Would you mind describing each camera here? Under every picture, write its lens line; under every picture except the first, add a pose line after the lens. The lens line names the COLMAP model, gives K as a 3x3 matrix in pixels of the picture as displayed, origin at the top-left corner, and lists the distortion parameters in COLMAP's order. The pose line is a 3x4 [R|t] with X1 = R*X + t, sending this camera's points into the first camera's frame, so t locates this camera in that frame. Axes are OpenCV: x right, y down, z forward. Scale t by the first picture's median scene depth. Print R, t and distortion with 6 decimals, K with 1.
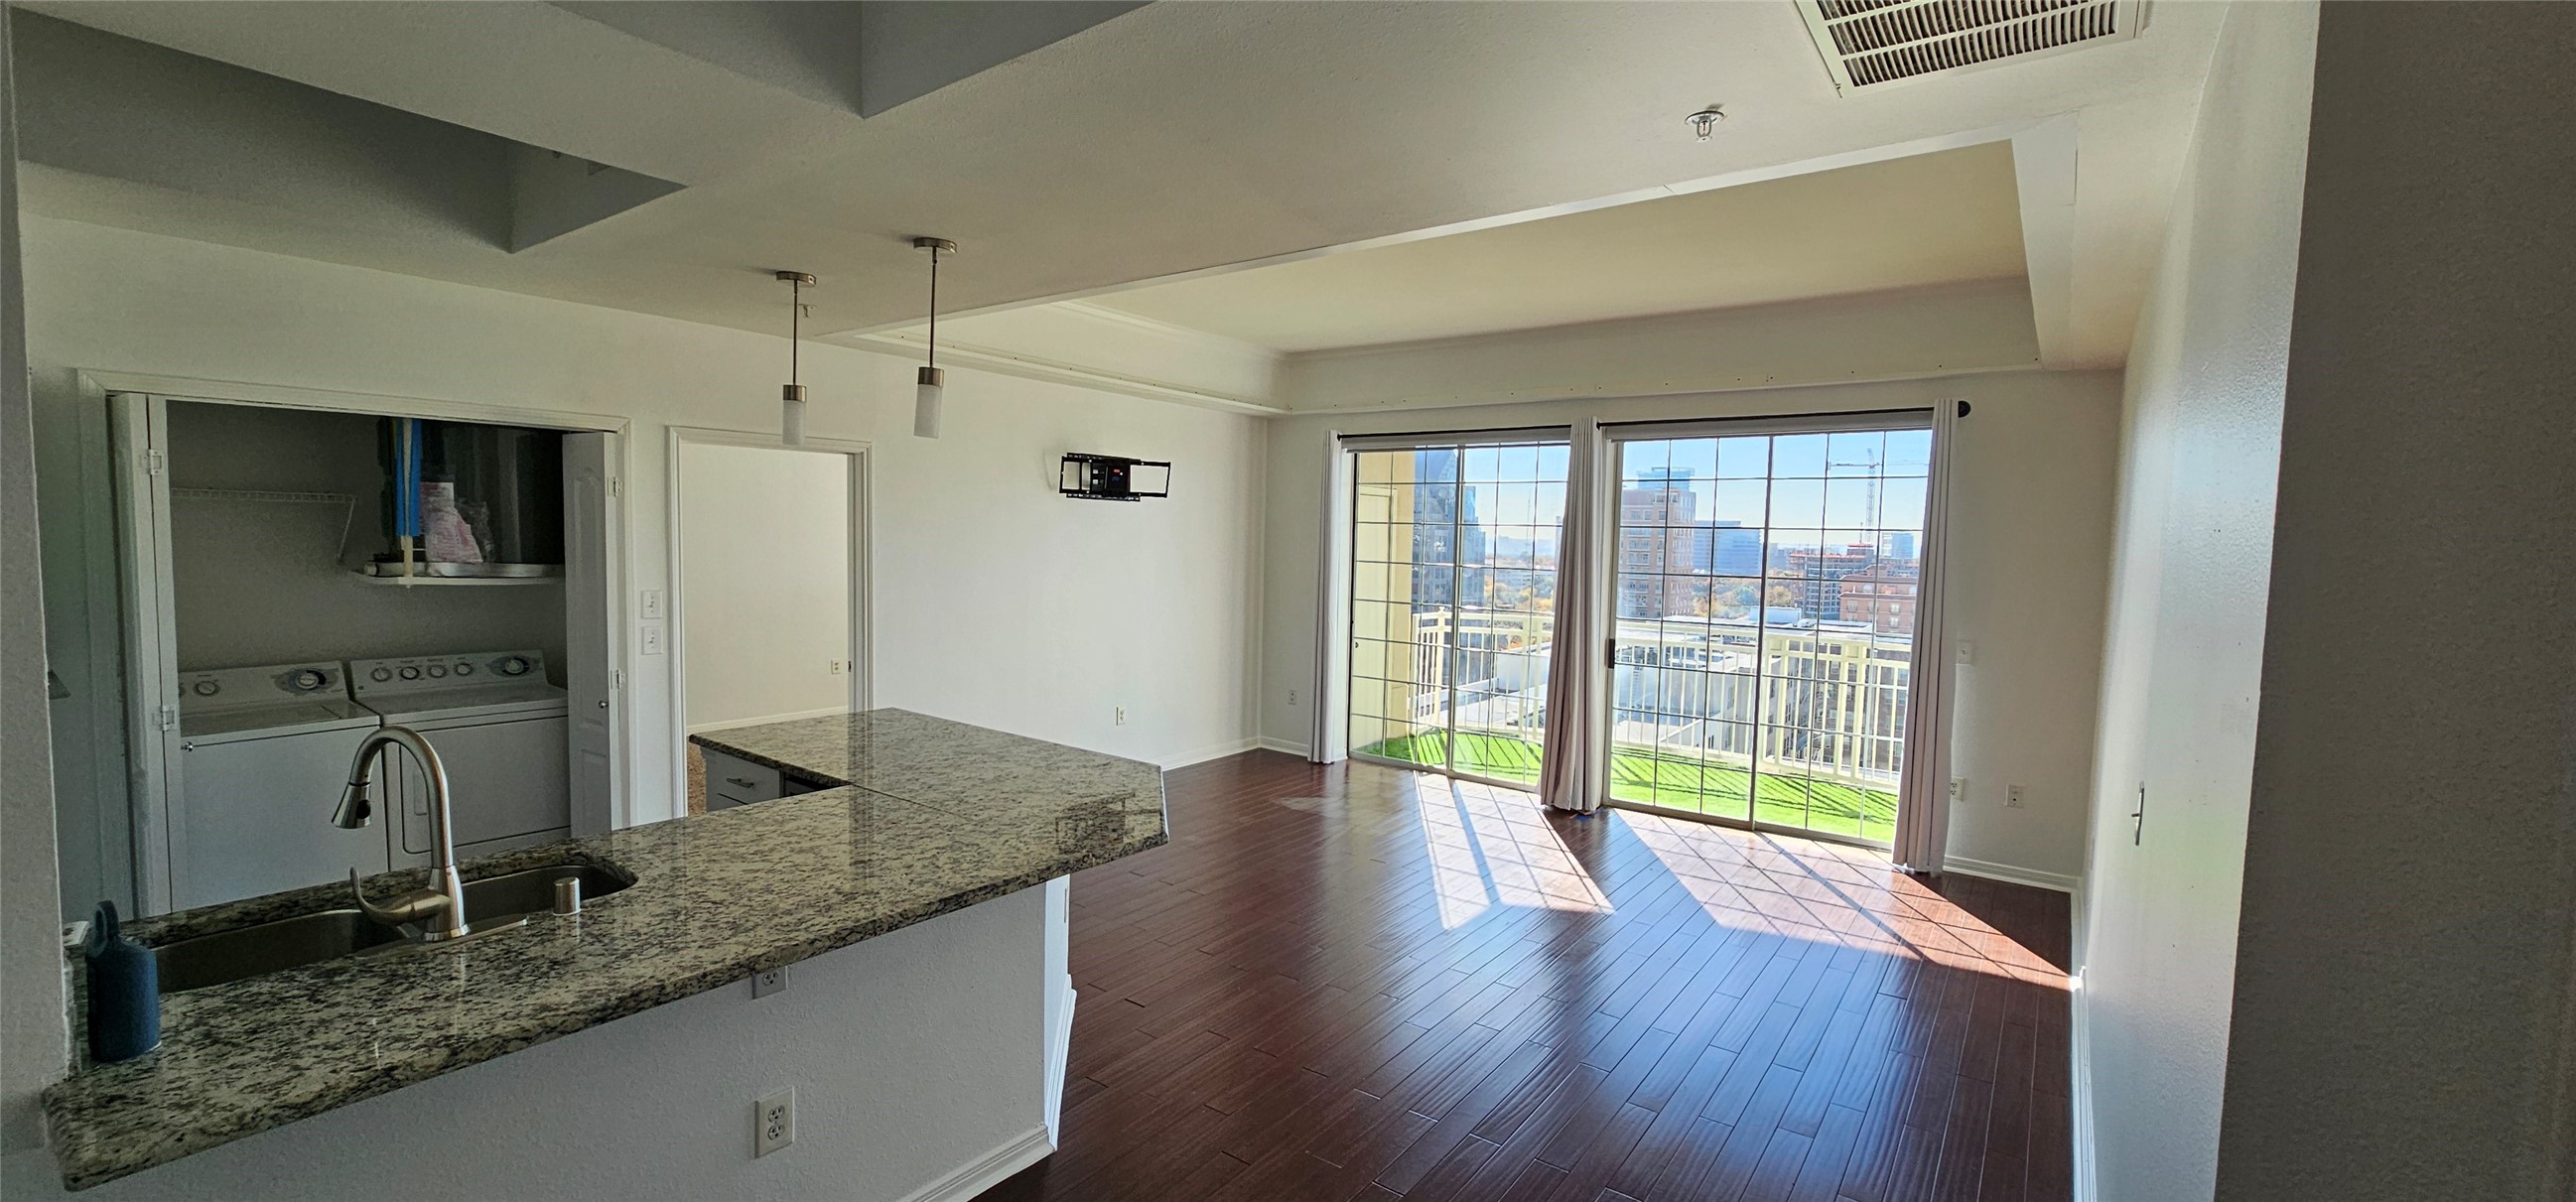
lens RADIAL K [[1046.2, 0, 1292.6], [0, 1046.2, 604.8], [0, 0, 1]] dist [0.000738, 0.001100]
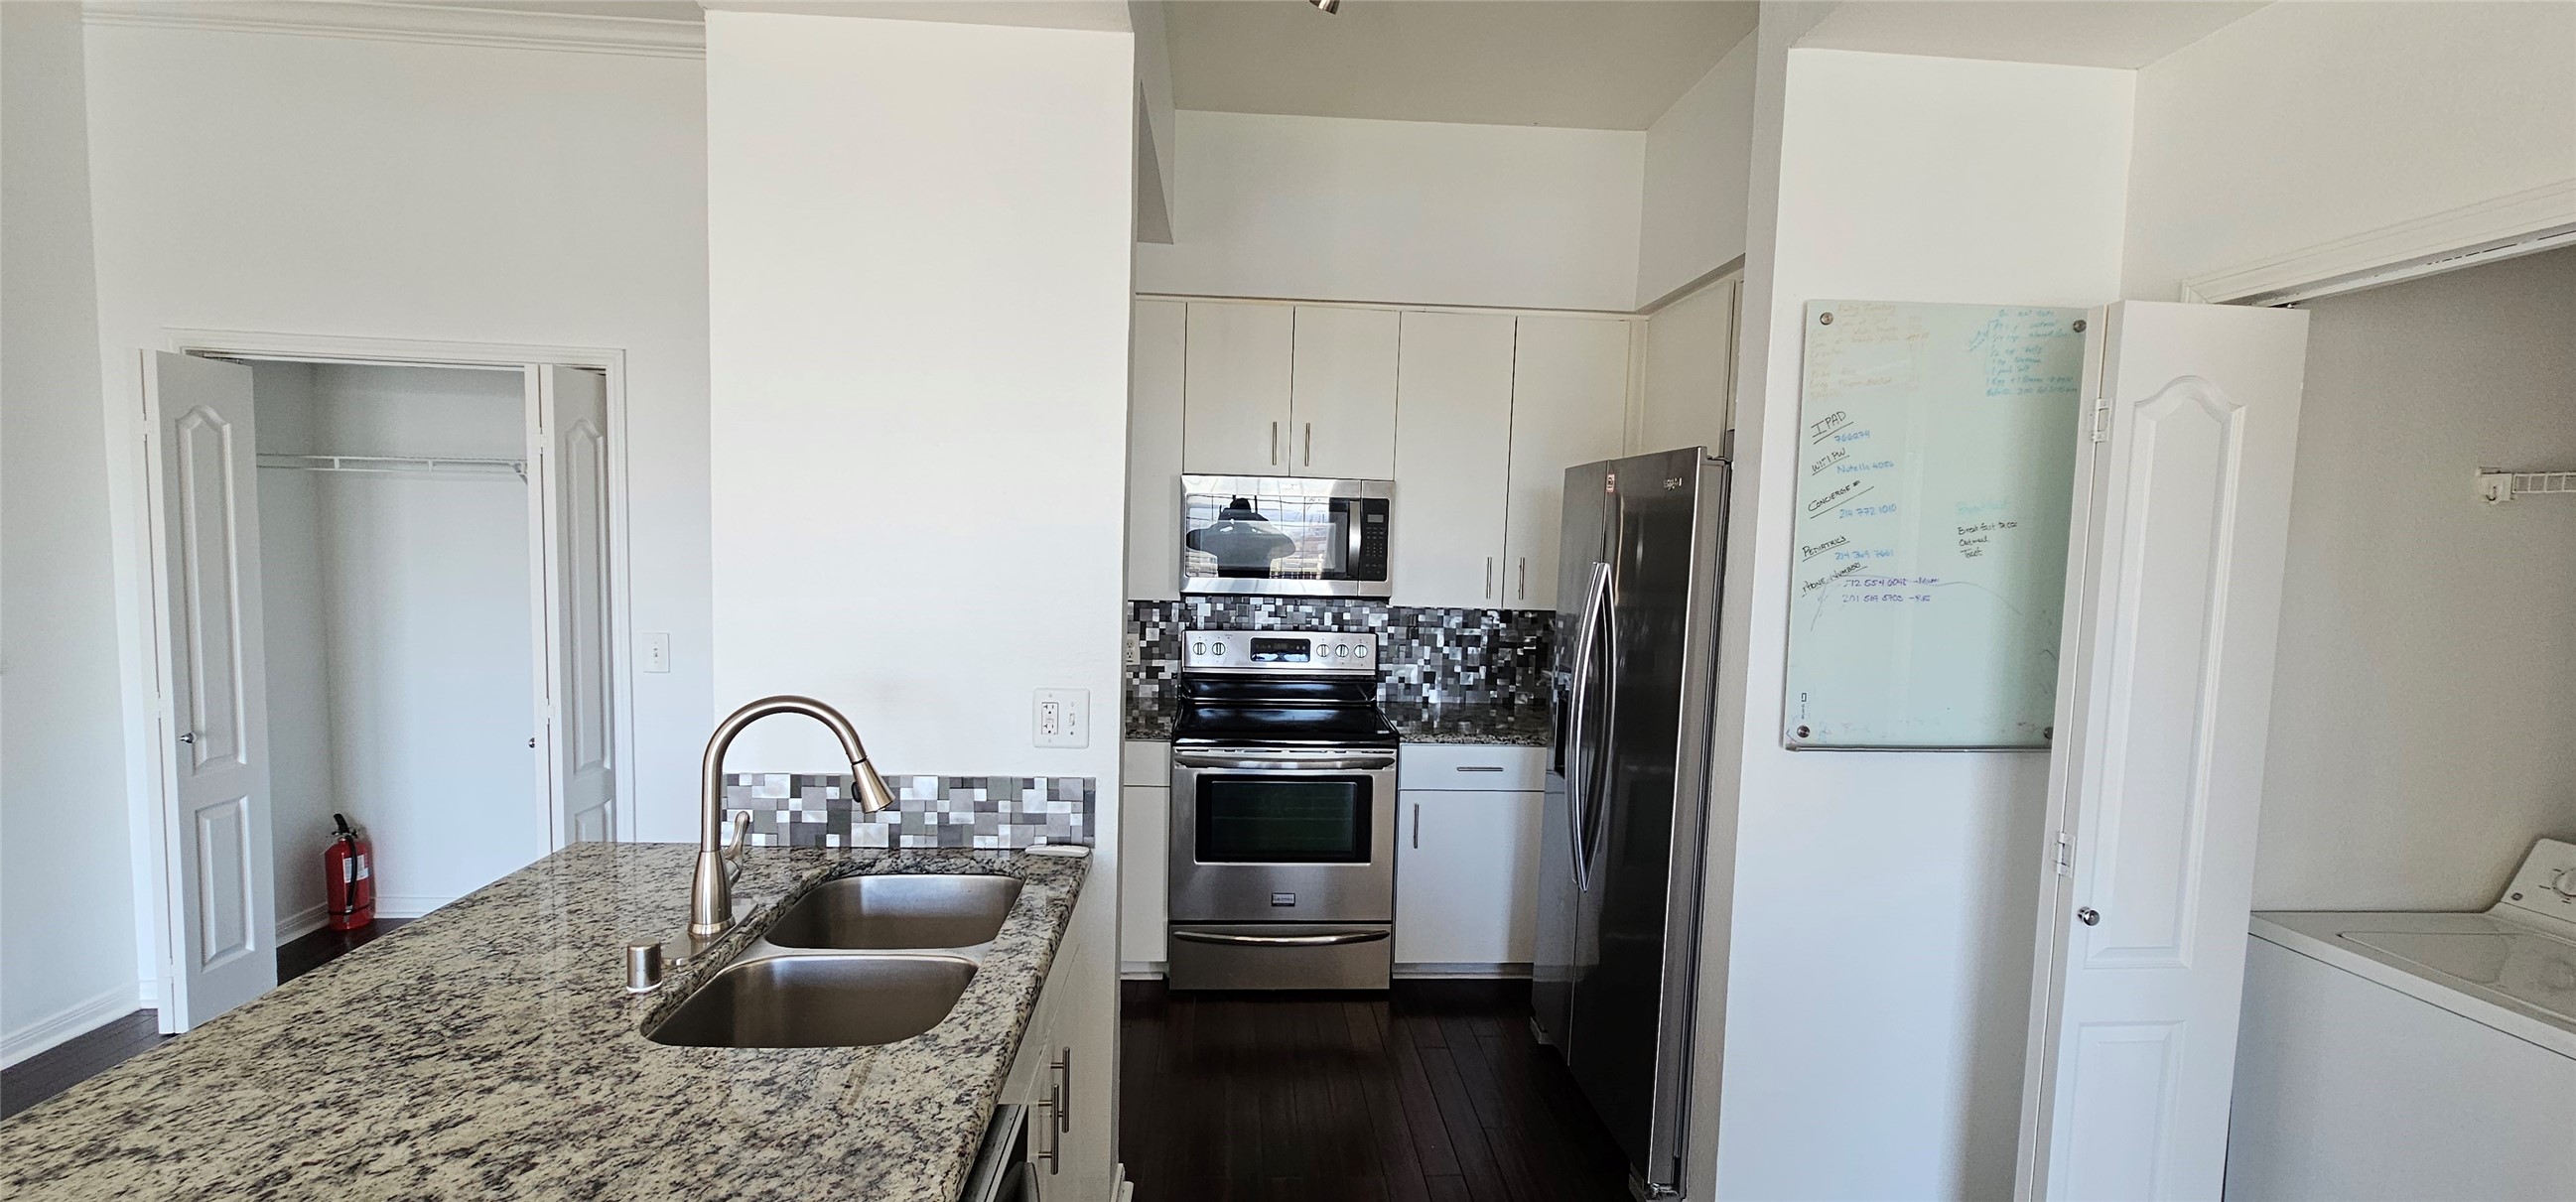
lens RADIAL K [[1046.2, 0, 1288.2], [0, 1046.2, 605.4], [0, 0, 1]] dist [0.000738, 0.001100]
pose [[-0.765077, 0.004620, -0.643922, -0.279301], [-0.088621, 0.989704, 0.112396, -0.044655], [0.637812, 0.143057, -0.756790, 0.887665]]
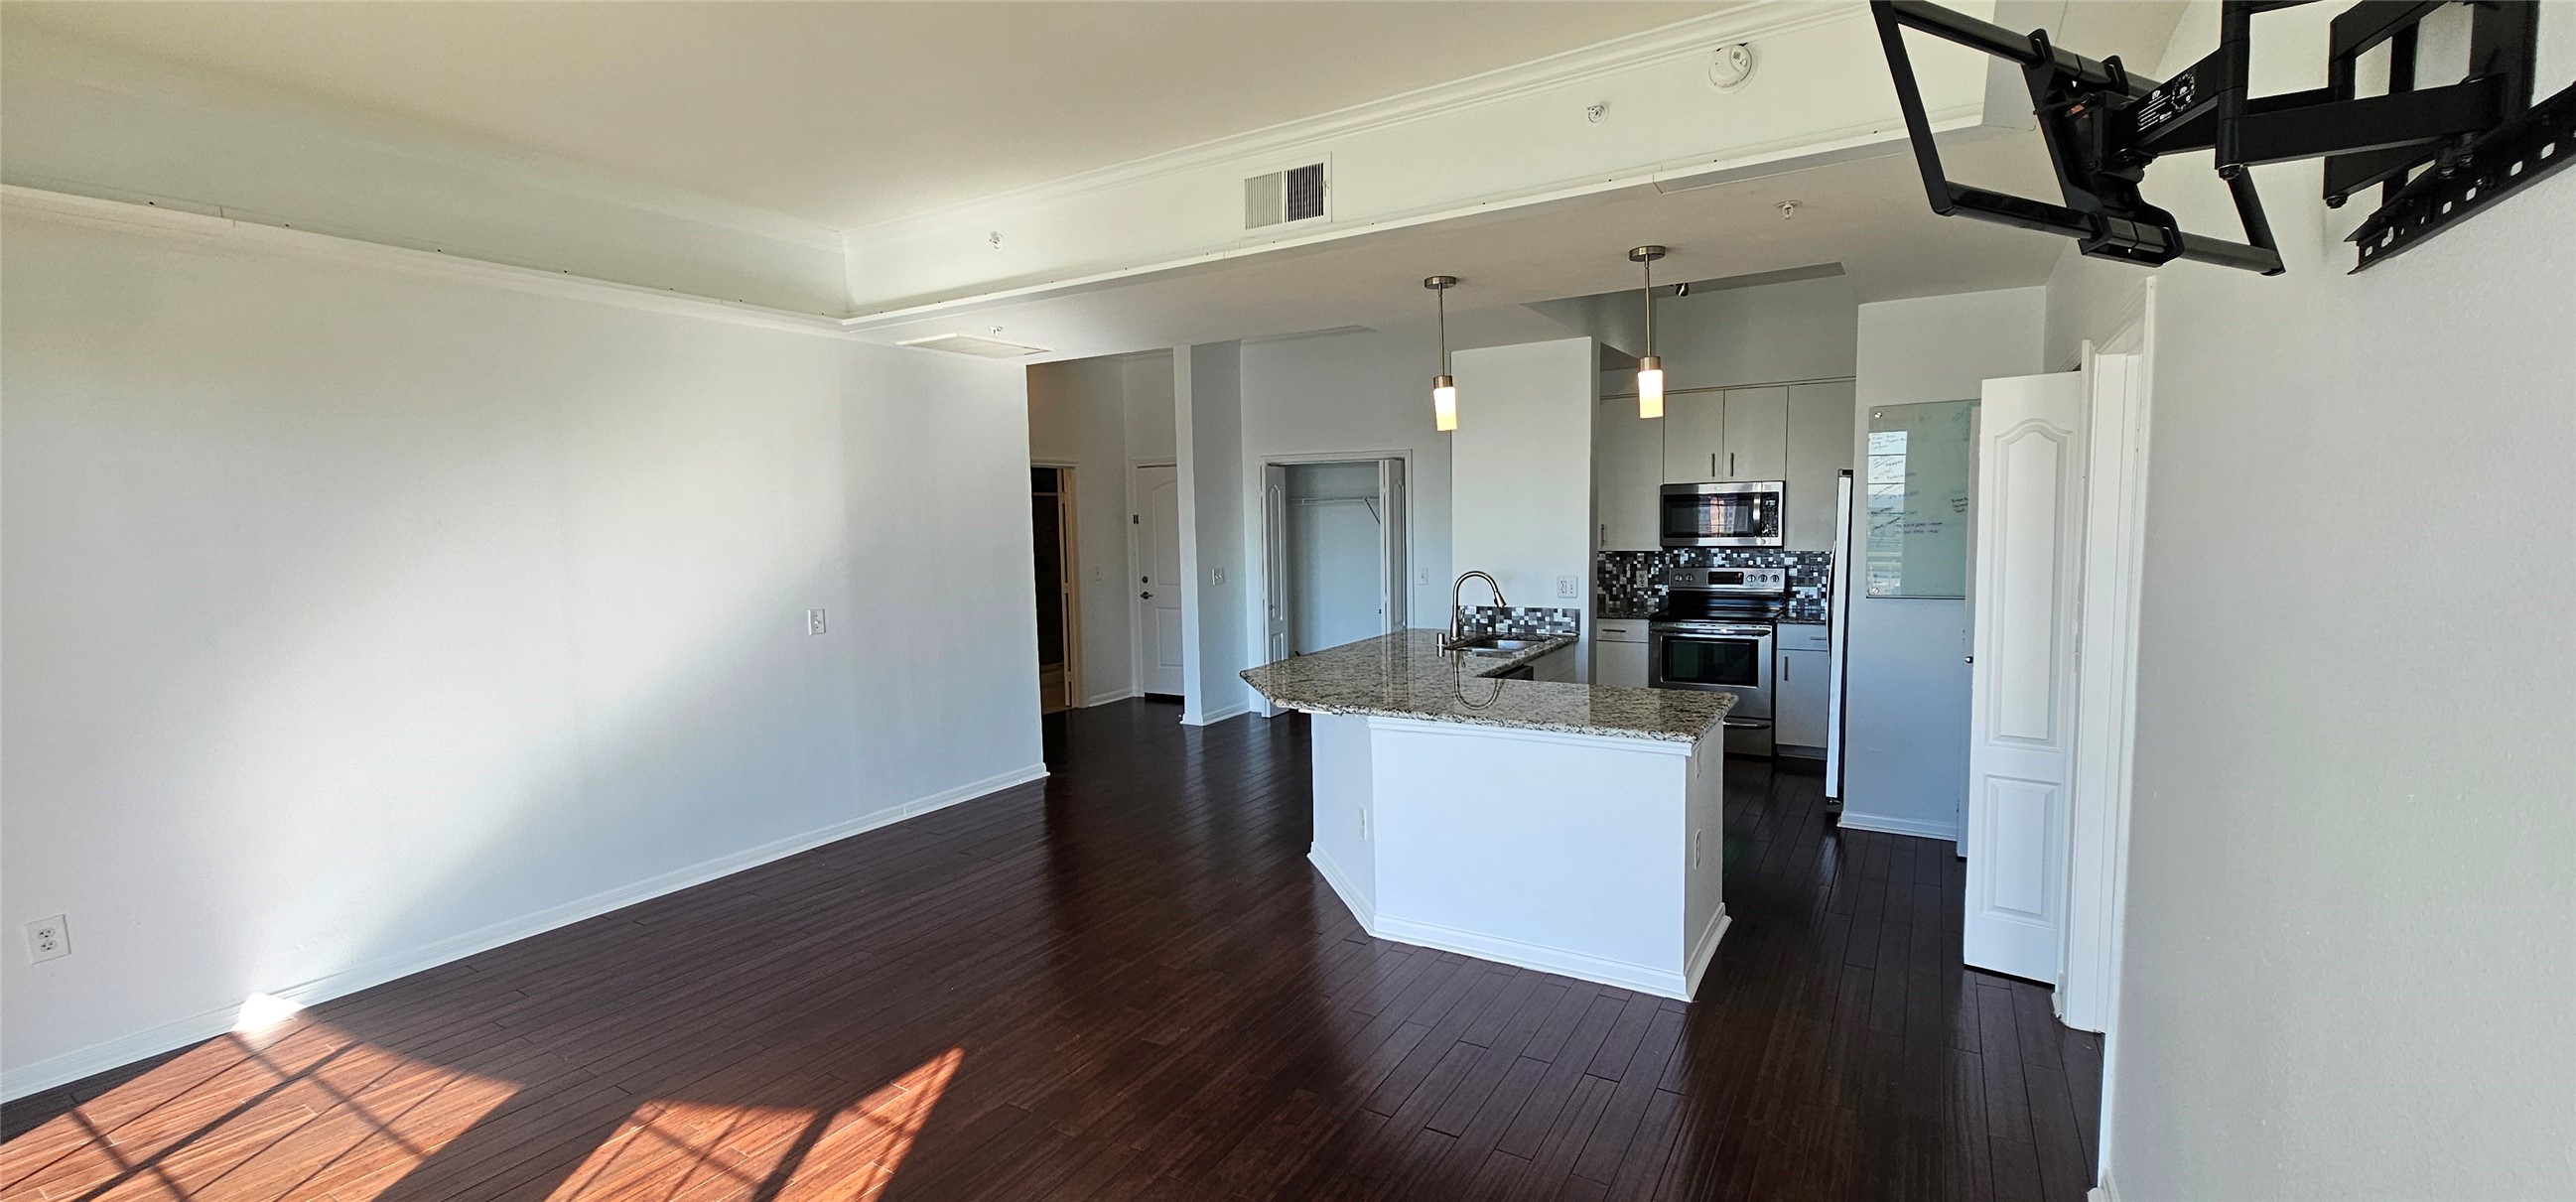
lens RADIAL K [[1046.2, 0, 1290.9], [0, 1046.2, 605.2], [0, 0, 1]] dist [0.000738, 0.001100]
pose [[-0.996206, 0.007065, -0.086736, -0.033394], [-0.006482, 0.987905, 0.154925, -0.112689], [0.086782, 0.154899, -0.984111, 1.788326]]
